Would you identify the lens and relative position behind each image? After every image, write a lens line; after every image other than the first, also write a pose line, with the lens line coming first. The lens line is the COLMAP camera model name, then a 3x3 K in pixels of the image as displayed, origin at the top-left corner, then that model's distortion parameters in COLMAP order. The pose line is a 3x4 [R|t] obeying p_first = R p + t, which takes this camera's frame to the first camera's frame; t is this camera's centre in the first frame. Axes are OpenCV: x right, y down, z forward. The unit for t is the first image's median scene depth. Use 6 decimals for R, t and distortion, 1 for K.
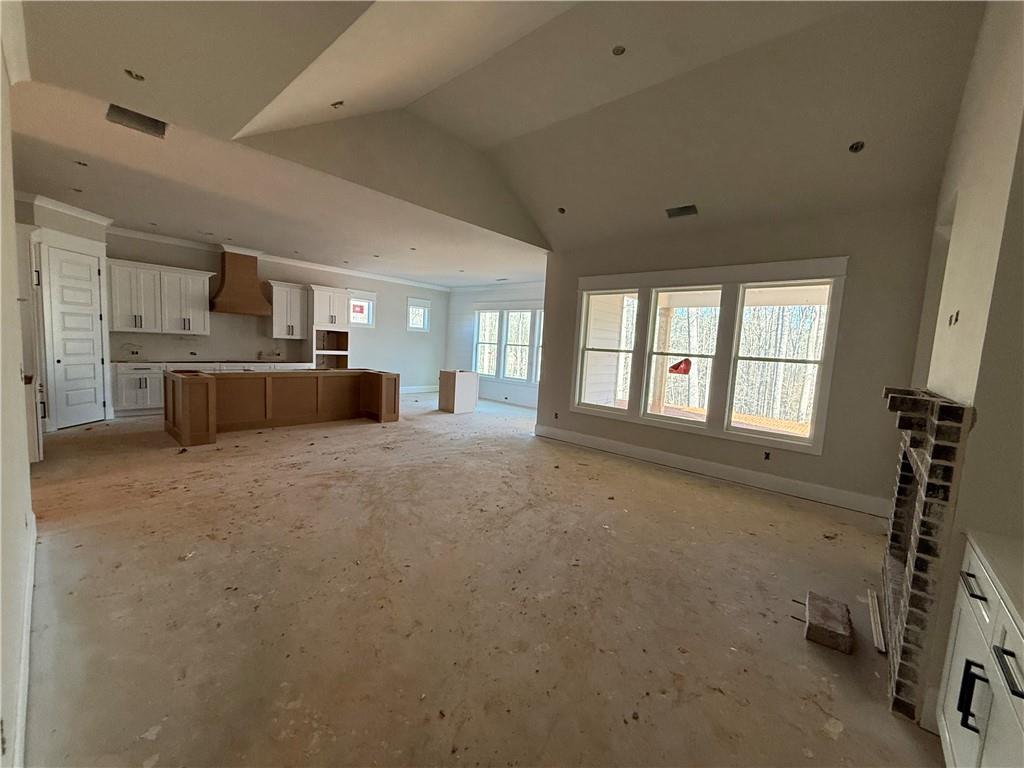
lens RADIAL K [[405.4, 0, 509.8], [0, 405.4, 383.4], [0, 0, 1]] dist [-0.000882, -0.000160]
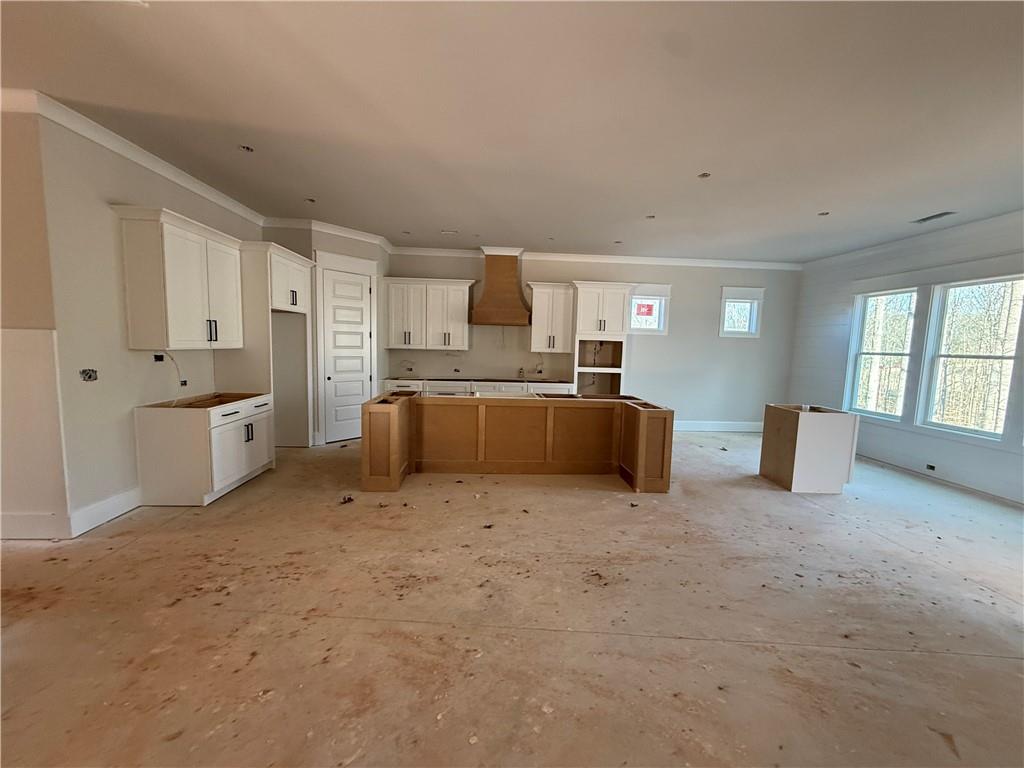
lens RADIAL K [[405.4, 0, 509.8], [0, 405.4, 383.4], [0, 0, 1]] dist [-0.000882, -0.000160]
pose [[0.704070, 0.034464, -0.709294, -0.030671], [-0.057080, 0.998336, -0.008151, -0.039859], [0.707833, 0.046225, 0.704865, 0.396997]]
